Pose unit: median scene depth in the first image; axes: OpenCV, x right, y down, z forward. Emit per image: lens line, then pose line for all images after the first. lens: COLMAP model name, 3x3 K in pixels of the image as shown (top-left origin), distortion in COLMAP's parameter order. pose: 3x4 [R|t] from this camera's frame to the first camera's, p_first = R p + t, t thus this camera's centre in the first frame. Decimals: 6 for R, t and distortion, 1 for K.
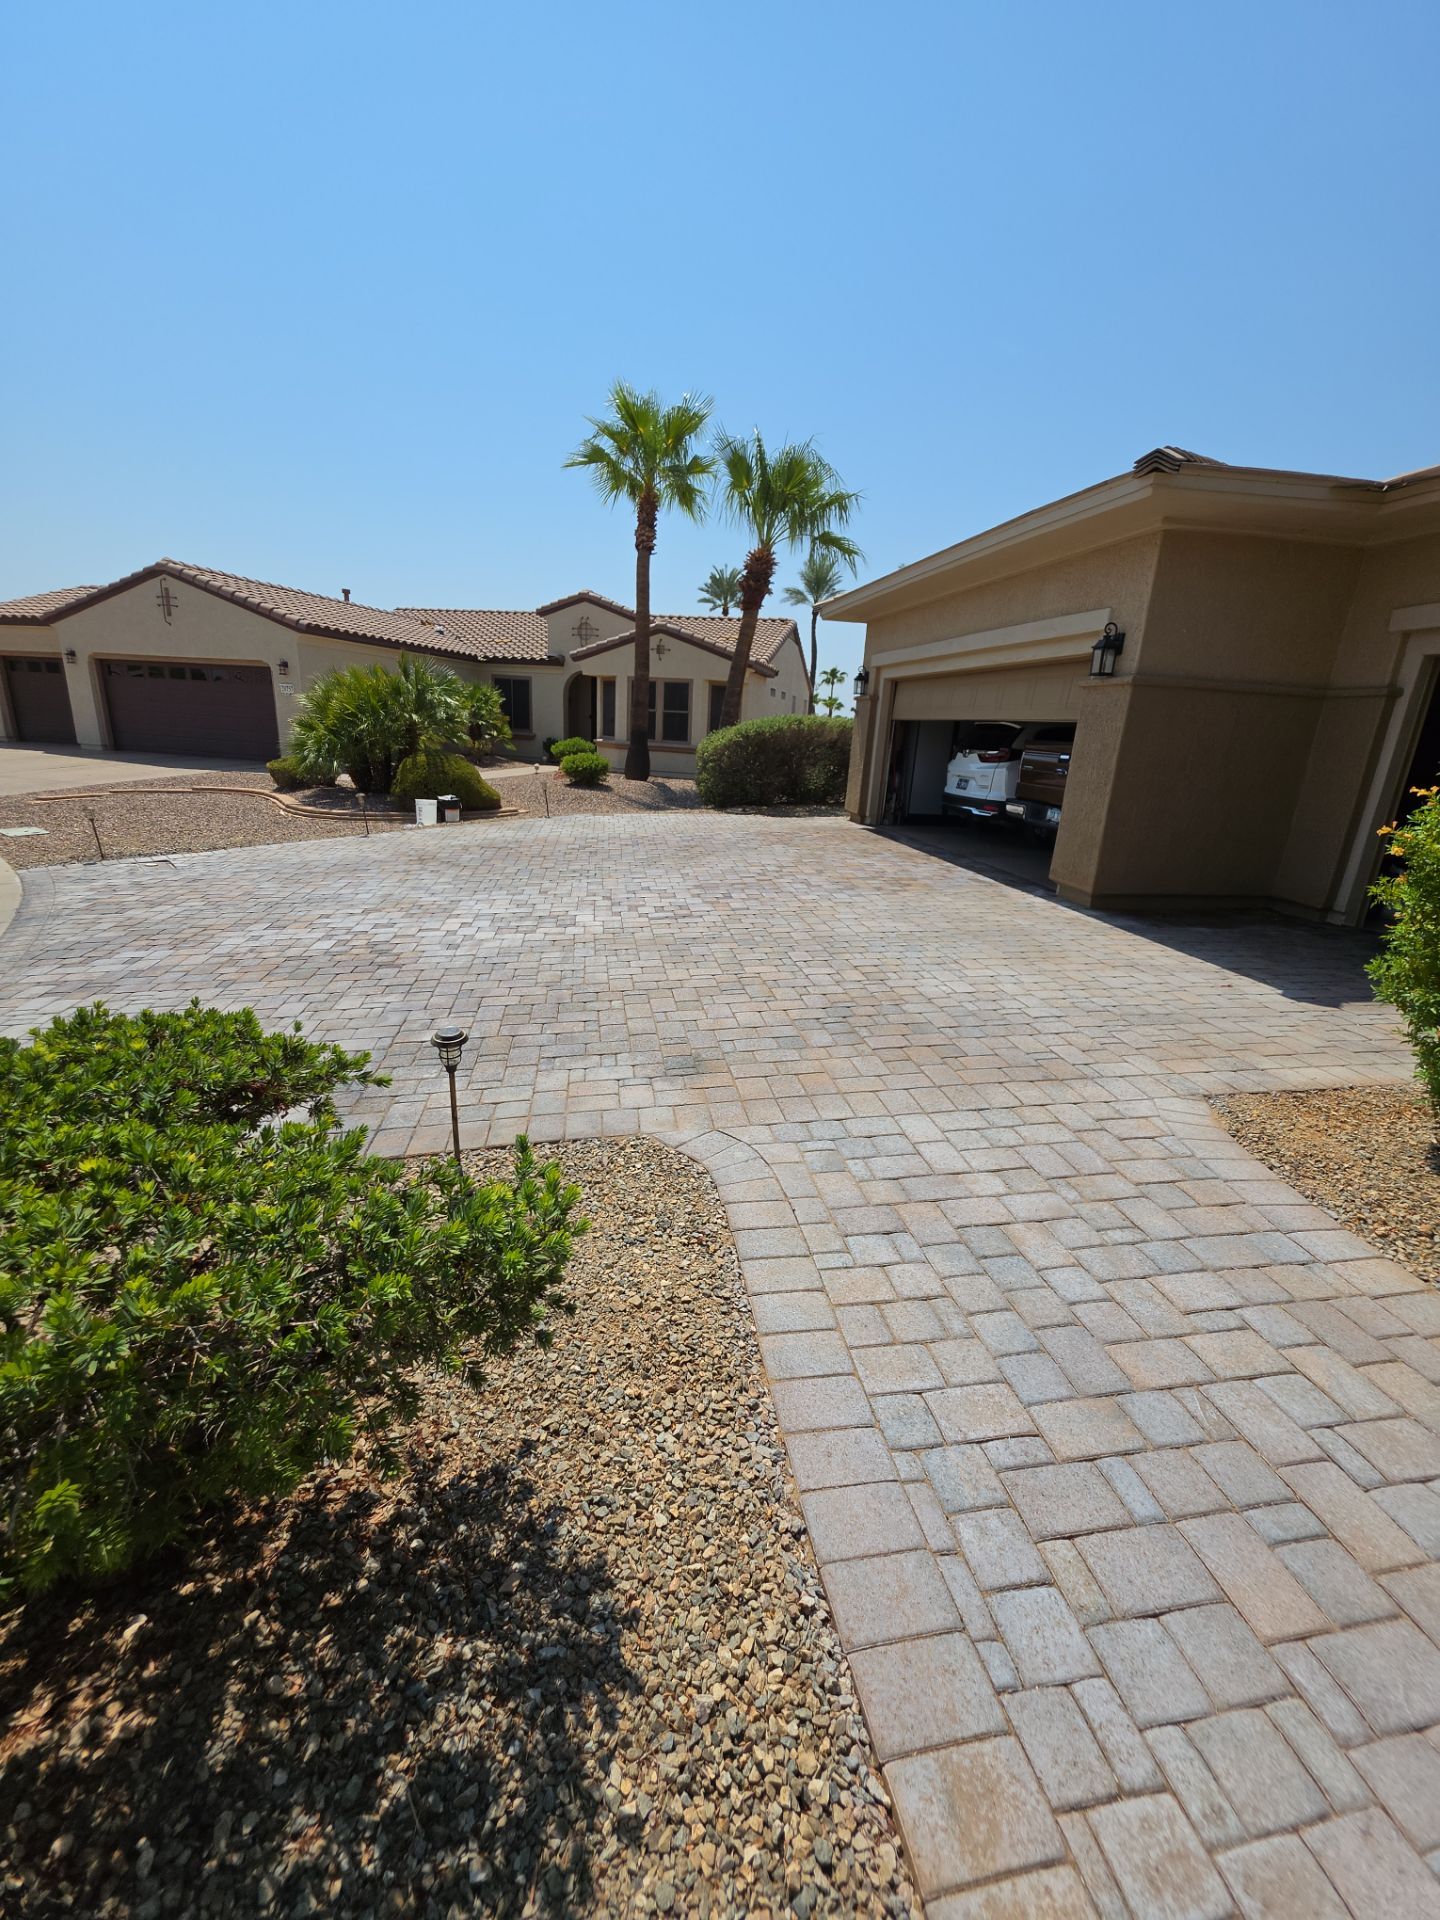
lens RADIAL K [[773.6, 0, 710.2], [0, 773.6, 955.3], [0, 0, 1]] dist [0.001262, 0.000278]
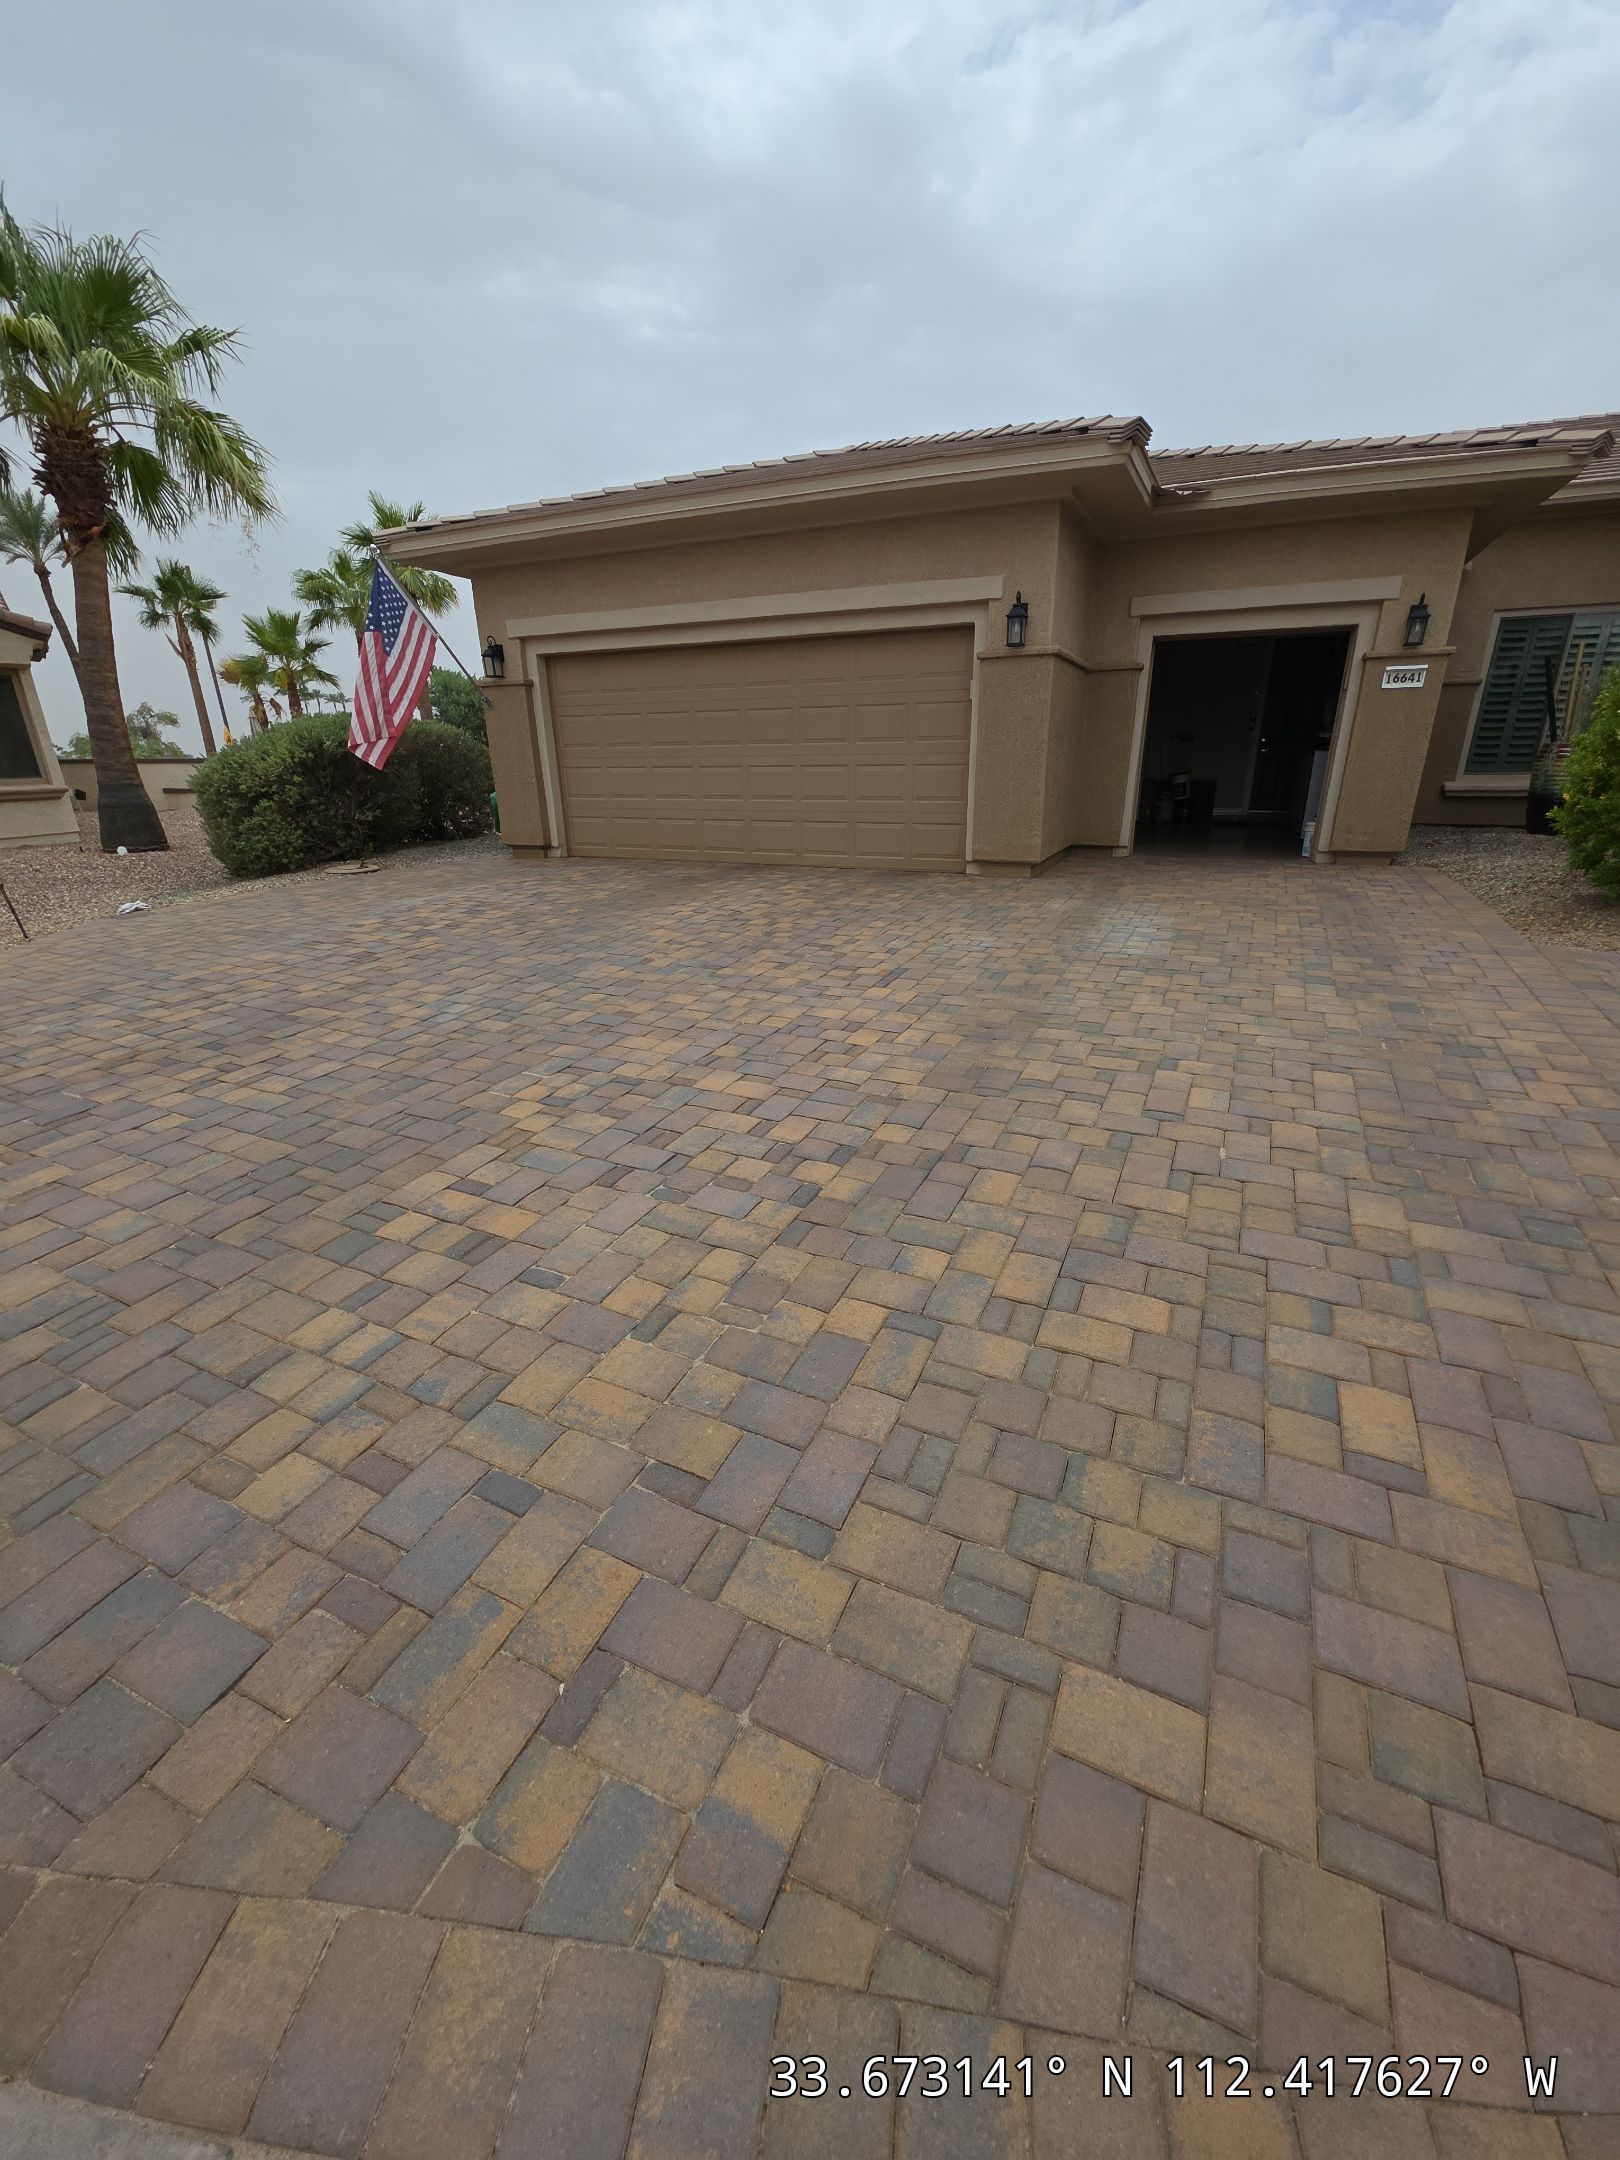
lens RADIAL K [[869.5, 0, 816.5], [0, 869.5, 1077.4], [0, 0, 1]] dist [0.003499, -0.000169]
pose [[0.563448, -0.340150, 0.752877, -0.694769], [0.275985, 0.936451, 0.216543, -0.152098], [-0.778690, 0.085772, 0.621519, 0.542905]]
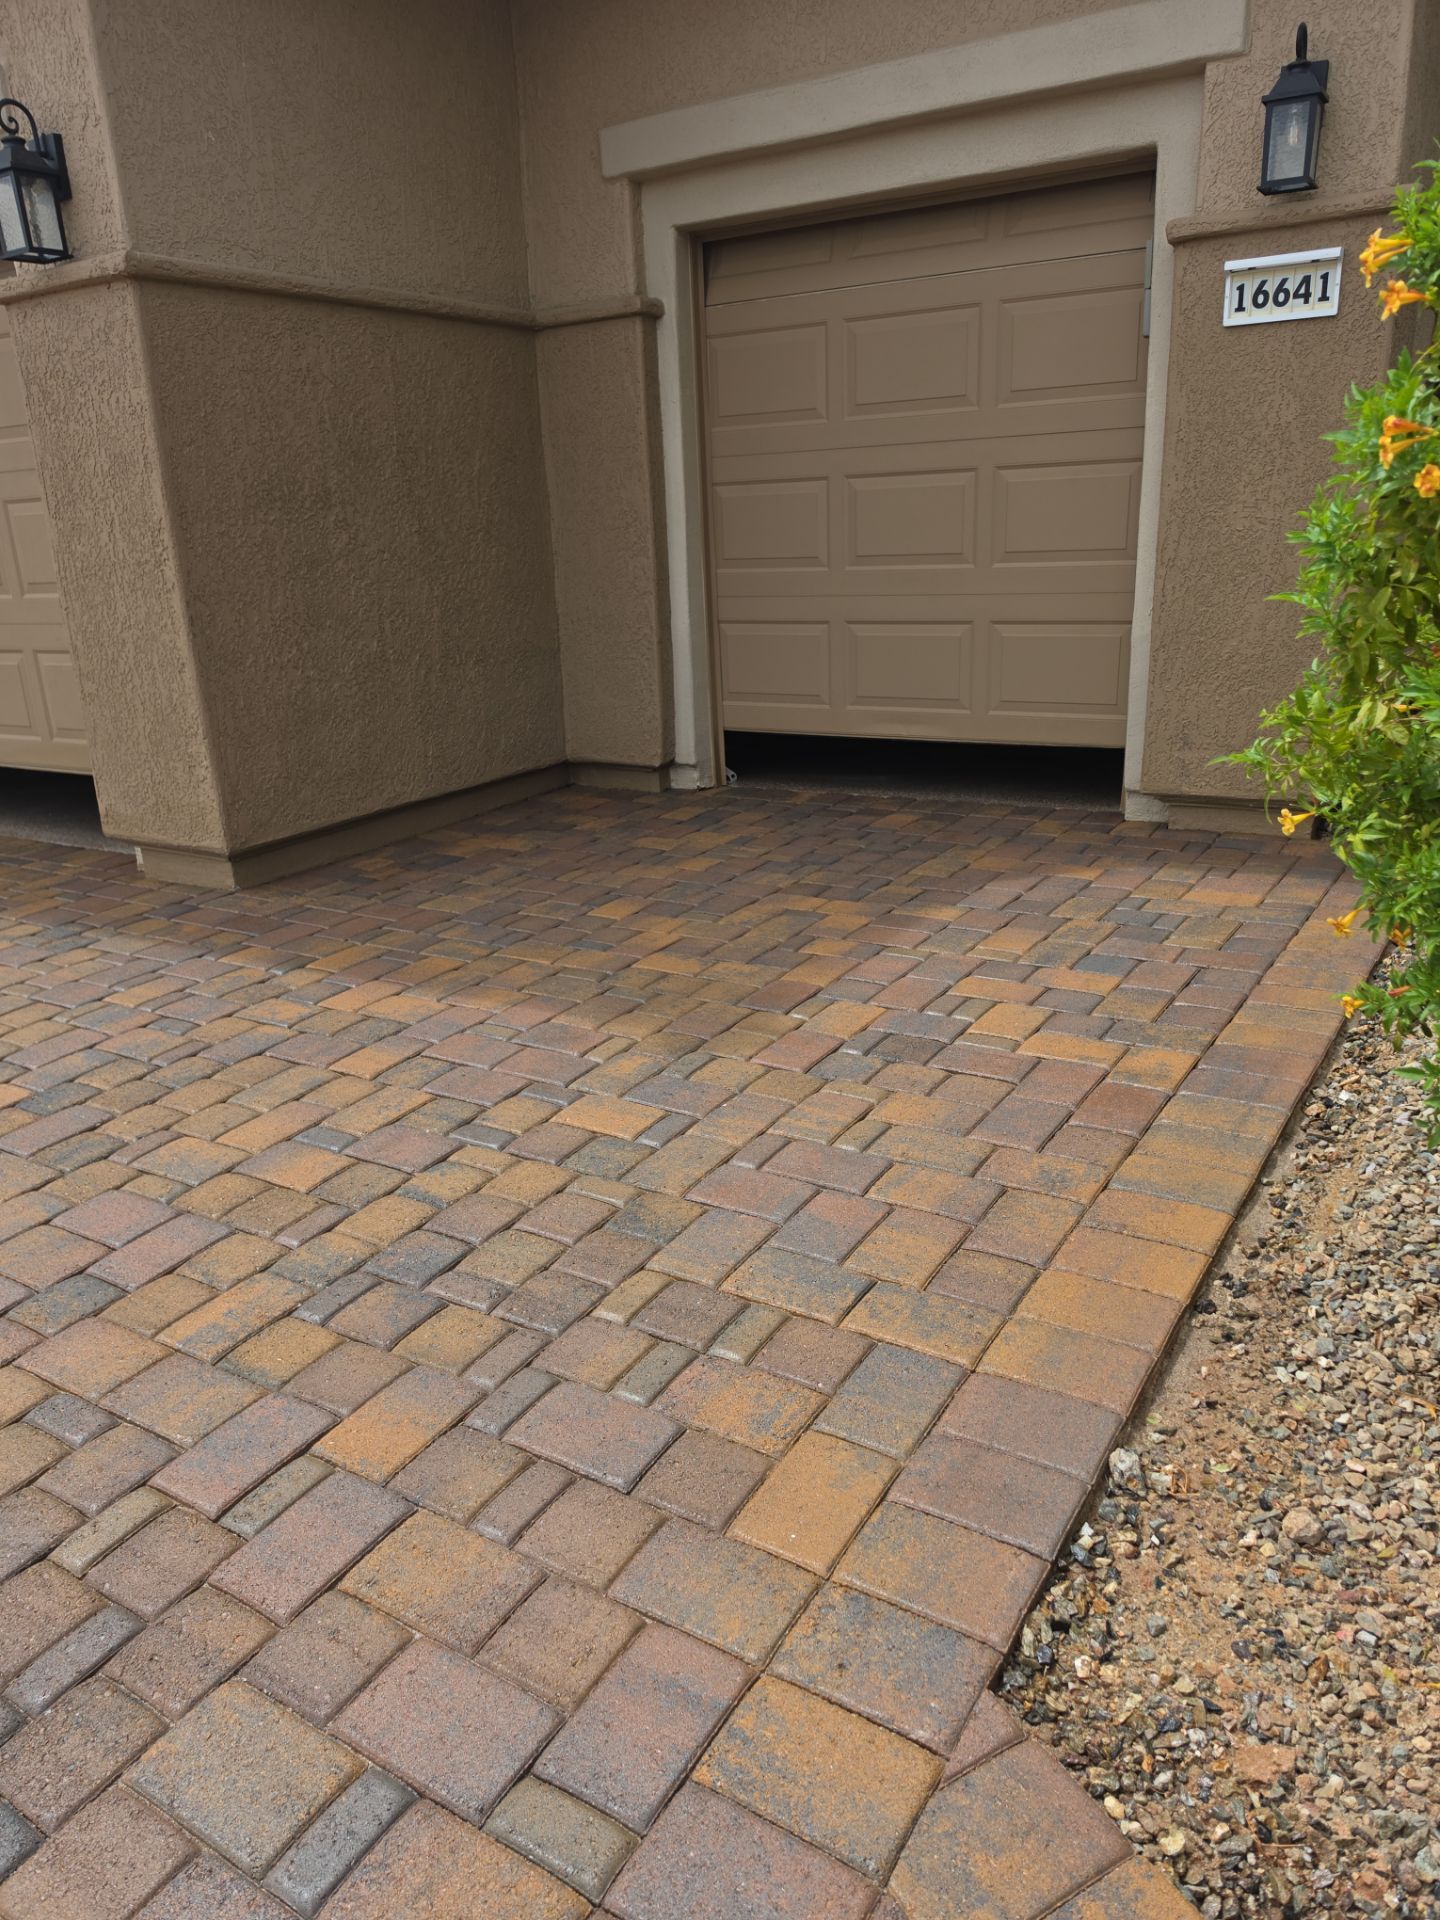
lens RADIAL K [[1358.7, 0, 714.8], [0, 1358.7, 965.3], [0, 0, 1]] dist [0.007702, -0.002647]
pose [[0.661162, -0.310928, 0.682780, 0.184510], [0.289540, 0.945321, 0.150114, -0.060840], [-0.692121, 0.098442, 0.715037, 0.374320]]
